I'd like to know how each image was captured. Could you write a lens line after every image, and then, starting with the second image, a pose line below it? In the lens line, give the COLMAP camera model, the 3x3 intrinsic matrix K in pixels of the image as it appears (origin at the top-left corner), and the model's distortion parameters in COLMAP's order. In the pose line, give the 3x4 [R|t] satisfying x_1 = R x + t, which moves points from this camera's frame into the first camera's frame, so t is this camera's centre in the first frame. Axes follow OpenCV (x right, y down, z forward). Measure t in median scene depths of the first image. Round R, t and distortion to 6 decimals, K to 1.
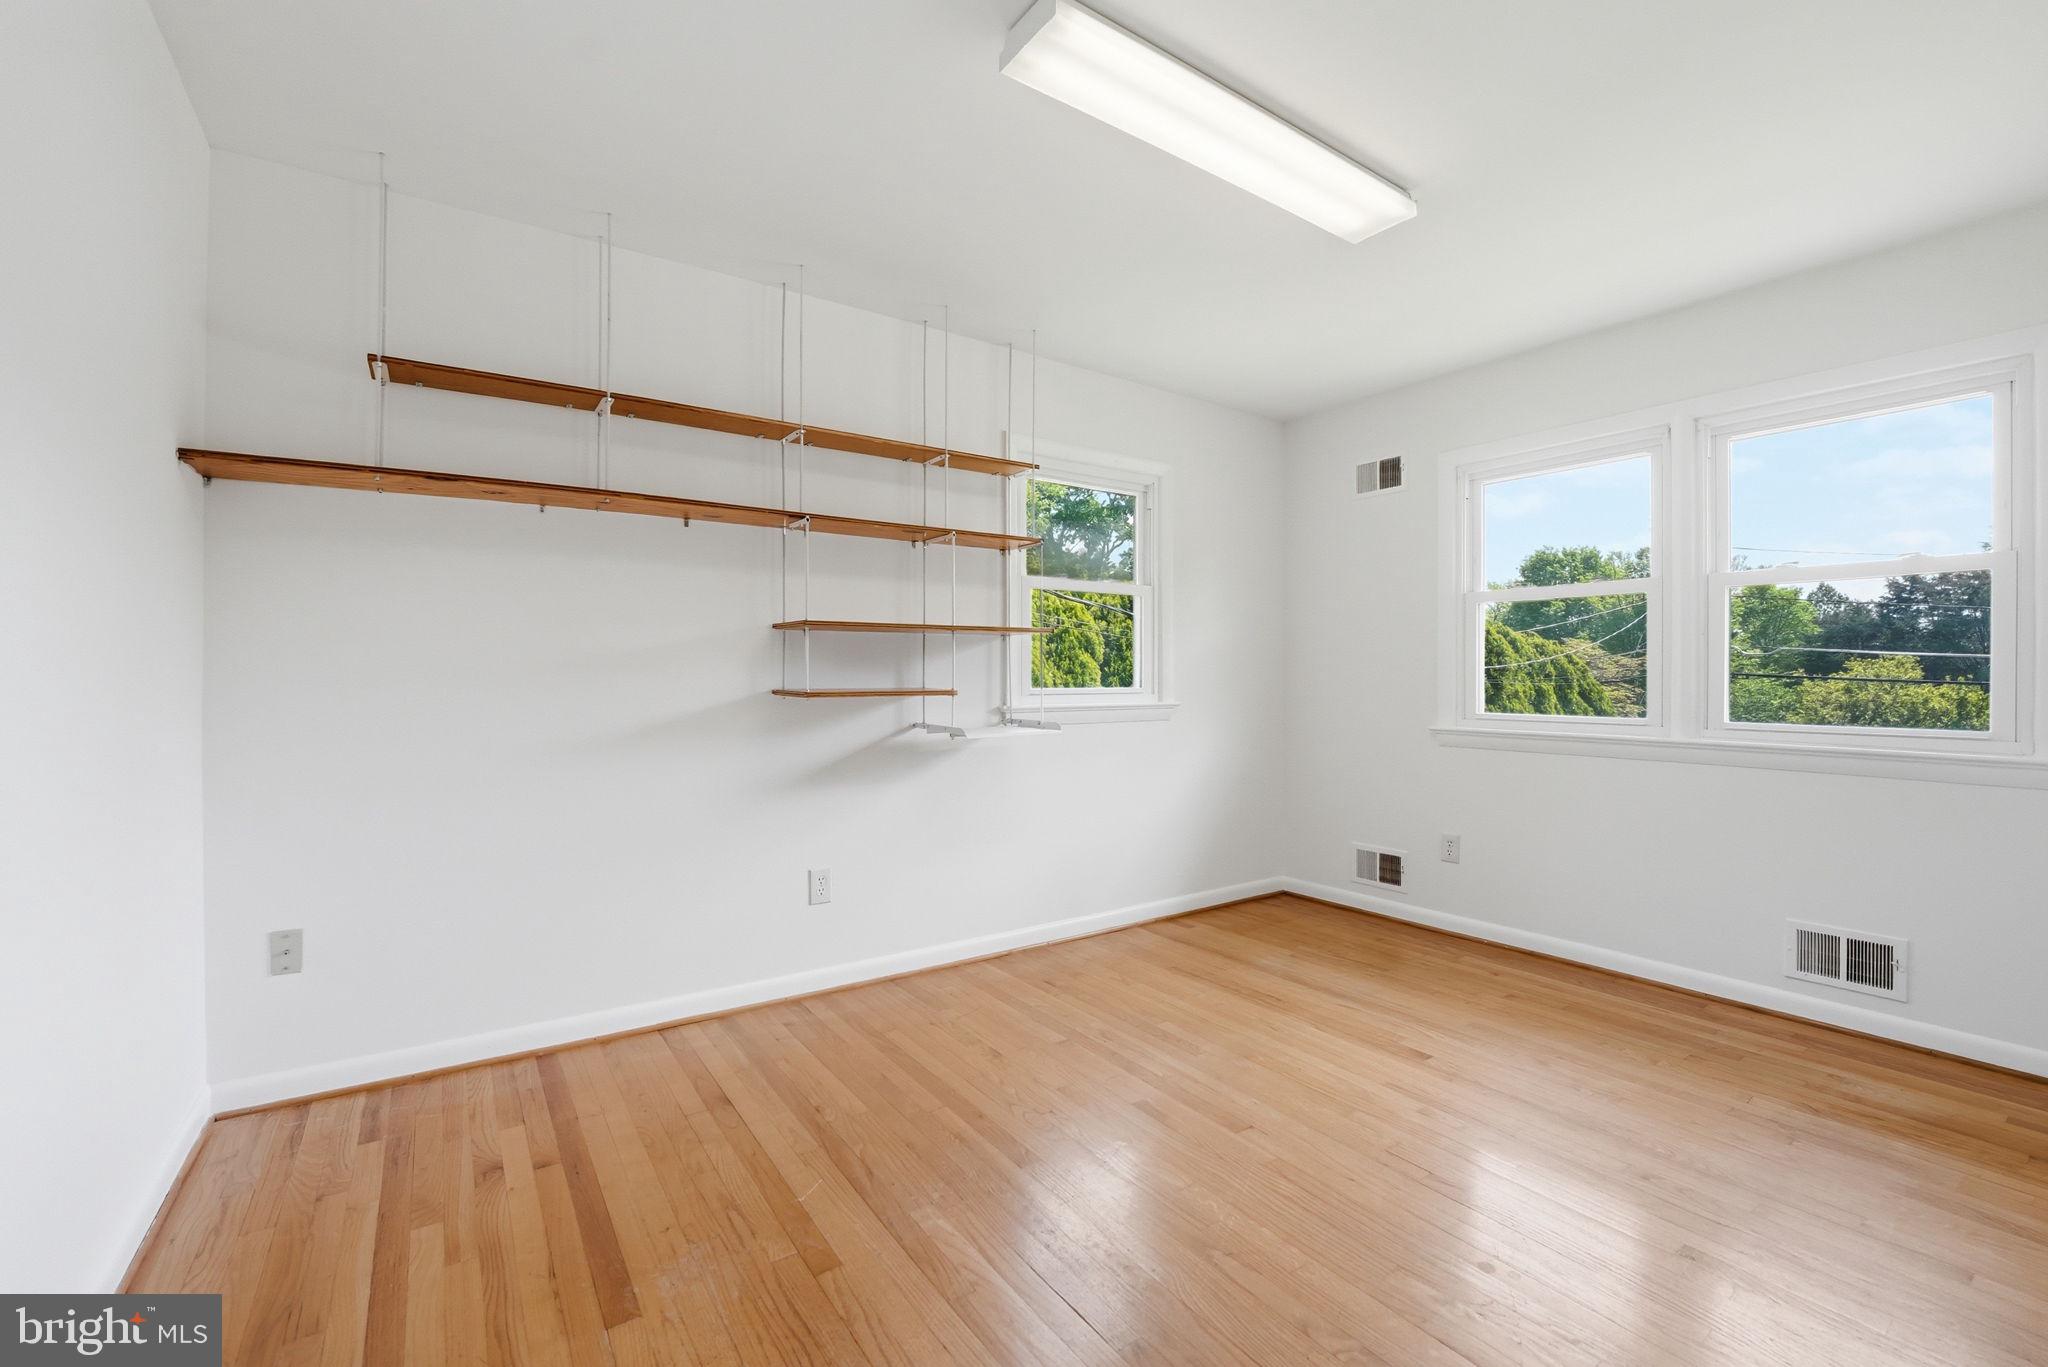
lens RADIAL K [[844.3, 0, 1025.8], [0, 844.3, 671.5], [0, 0, 1]] dist [-0.018877, 0.000584]
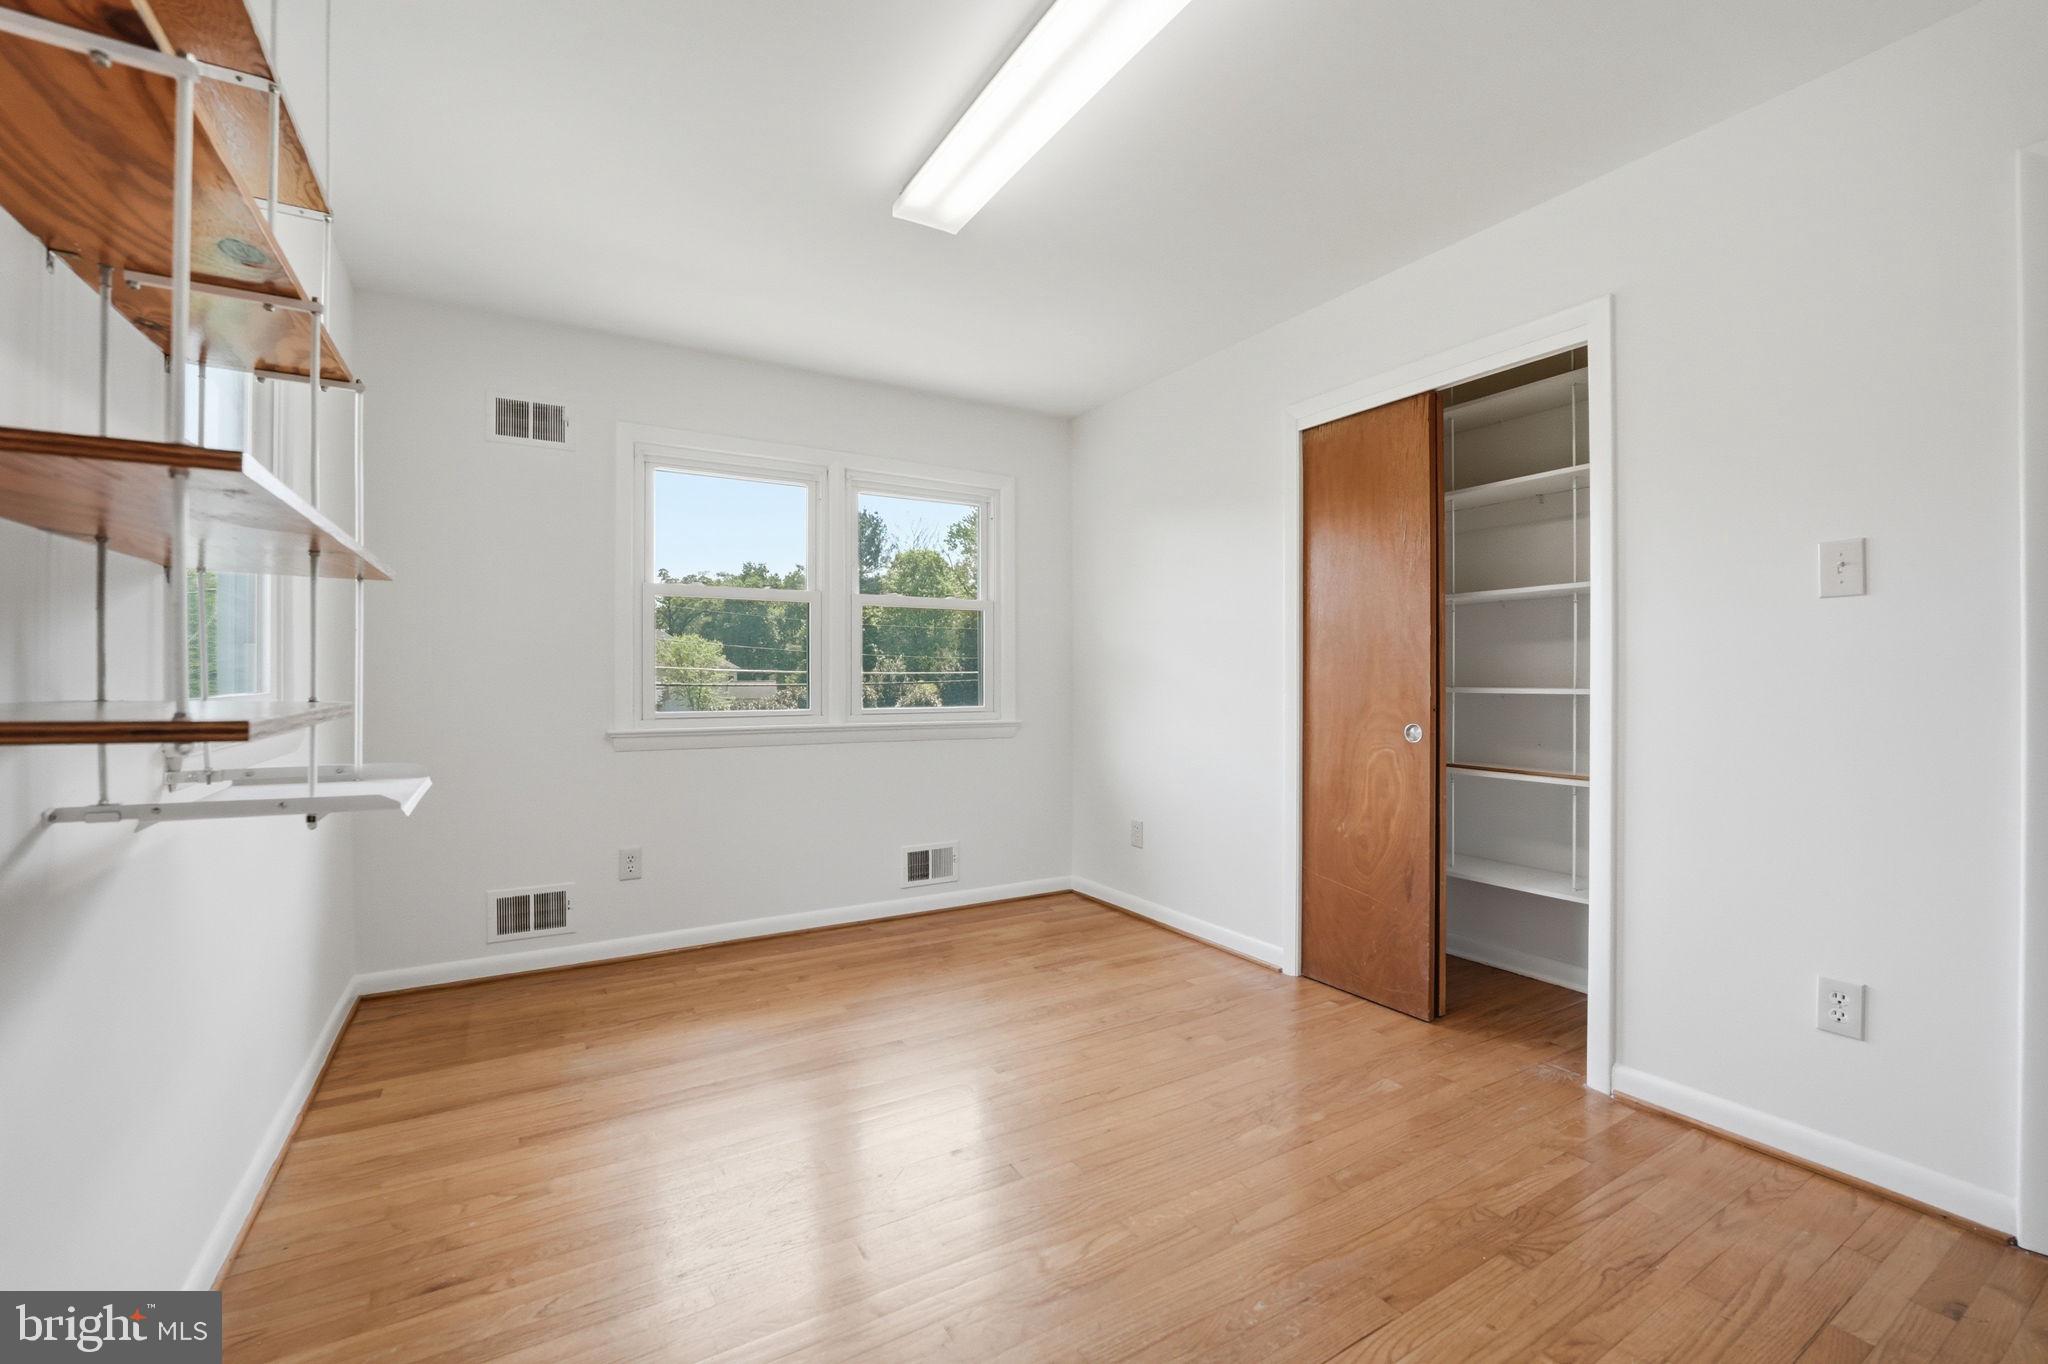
lens RADIAL K [[844.3, 0, 1021.1], [0, 844.3, 689.2], [0, 0, 1]] dist [-0.018877, 0.000584]
pose [[0.080741, -0.023487, 0.996458, -0.429379], [-0.011143, 0.999639, 0.024465, -0.006834], [-0.996673, -0.013079, 0.080451, 0.607889]]
